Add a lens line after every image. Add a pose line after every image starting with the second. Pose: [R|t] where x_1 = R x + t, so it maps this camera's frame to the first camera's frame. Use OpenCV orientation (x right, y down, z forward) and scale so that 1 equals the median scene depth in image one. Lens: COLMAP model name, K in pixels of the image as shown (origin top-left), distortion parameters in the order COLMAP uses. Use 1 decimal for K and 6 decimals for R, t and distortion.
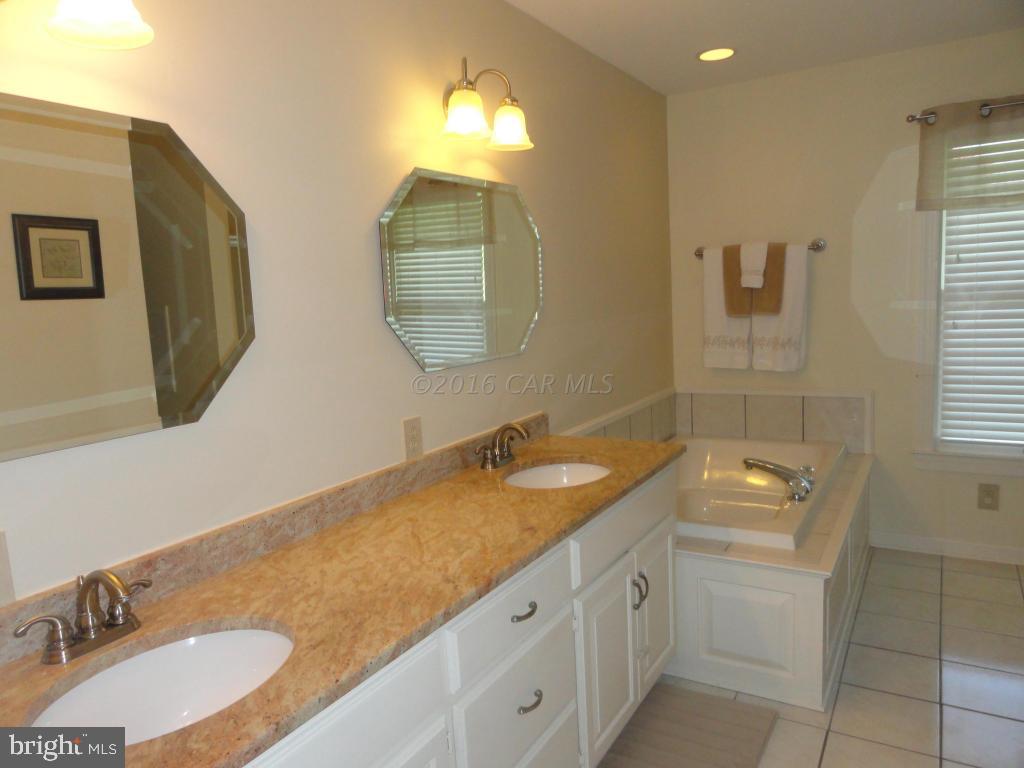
lens RADIAL K [[716.9, 0, 513.0], [0, 716.9, 384.0], [0, 0, 1]] dist [-0.002756, 0.007369]
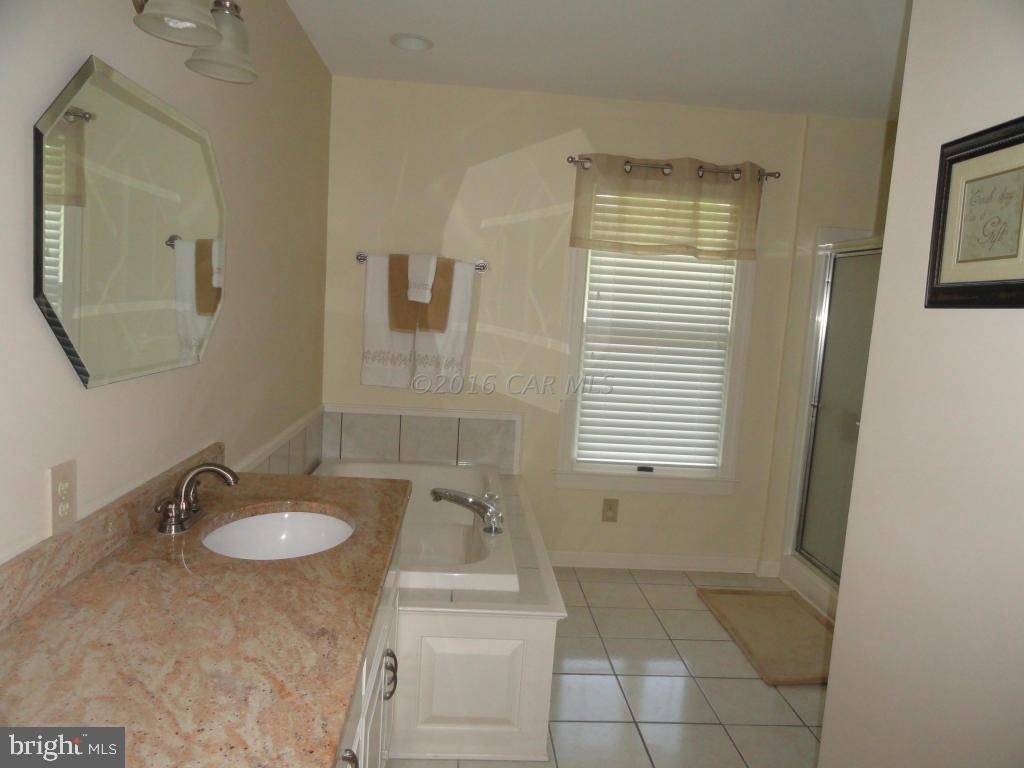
lens RADIAL K [[716.9, 0, 513.0], [0, 716.9, 384.0], [0, 0, 1]] dist [-0.002756, 0.007369]
pose [[0.816282, 0.036507, 0.576499, -0.115647], [-0.029240, 0.999333, -0.021882, -0.011344], [-0.576913, 0.001005, 0.816805, 0.178837]]
